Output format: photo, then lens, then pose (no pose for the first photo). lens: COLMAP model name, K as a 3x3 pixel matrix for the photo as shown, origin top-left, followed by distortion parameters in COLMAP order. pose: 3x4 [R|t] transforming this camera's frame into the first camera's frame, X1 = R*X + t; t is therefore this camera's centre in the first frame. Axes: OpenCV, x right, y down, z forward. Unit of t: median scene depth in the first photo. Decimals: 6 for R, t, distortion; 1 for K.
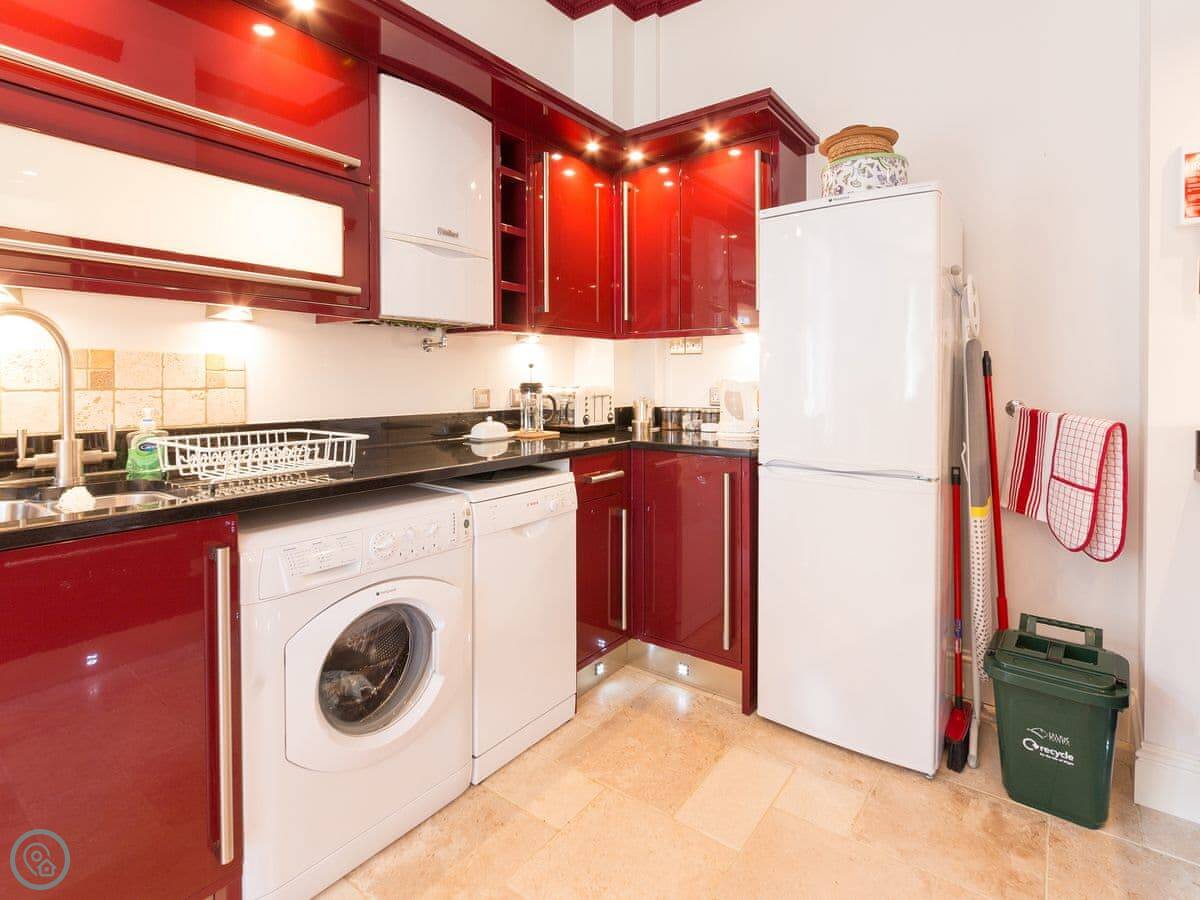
lens RADIAL K [[597.5, 0, 599.6], [0, 597.5, 387.1], [0, 0, 1]] dist [-0.004341, 0.000023]
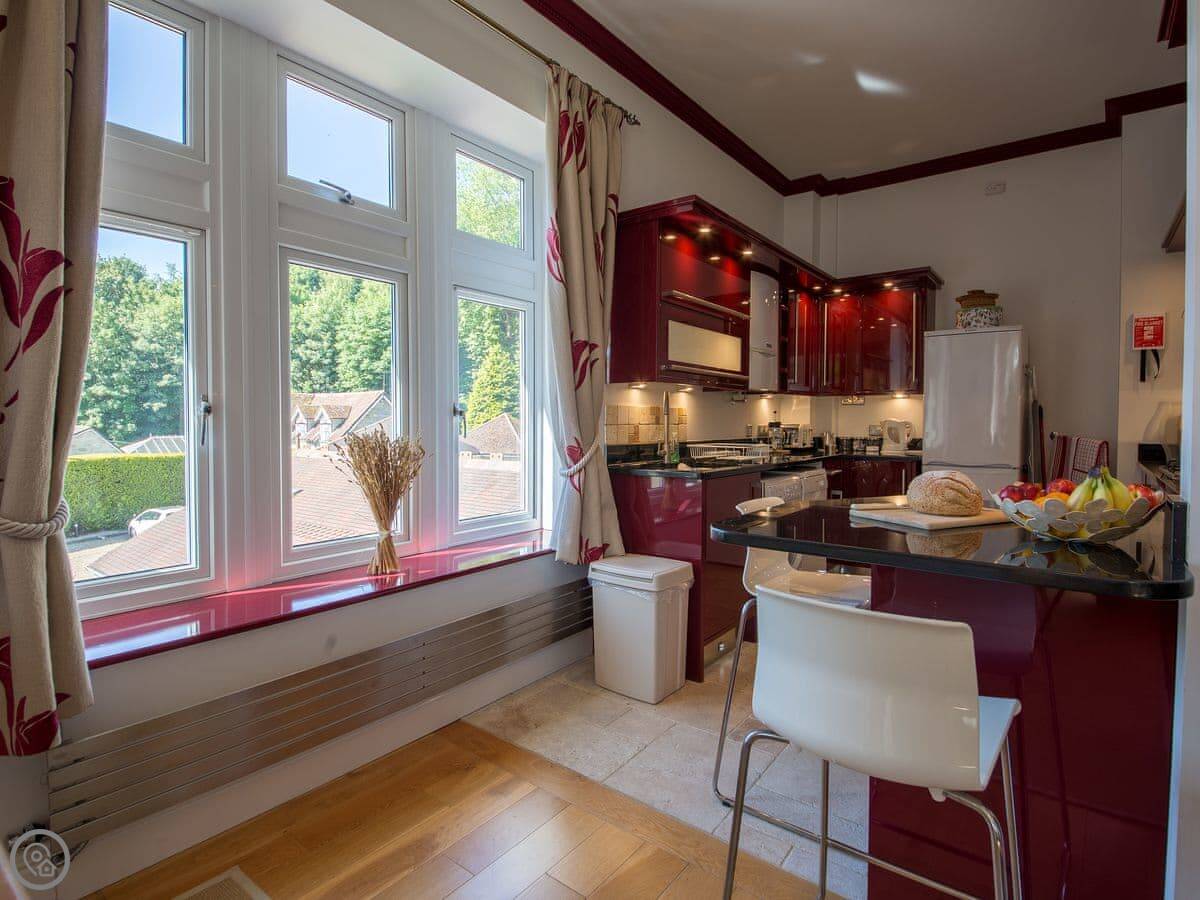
lens RADIAL K [[600.3, 0, 625.6], [0, 600.3, 442.9], [0, 0, 1]] dist [-0.004474, -0.001441]
pose [[0.999995, 0.001046, 0.002978, -0.625164], [-0.001117, 0.999708, 0.024151, 0.013384], [-0.002951, -0.024155, 0.999704, -0.834911]]
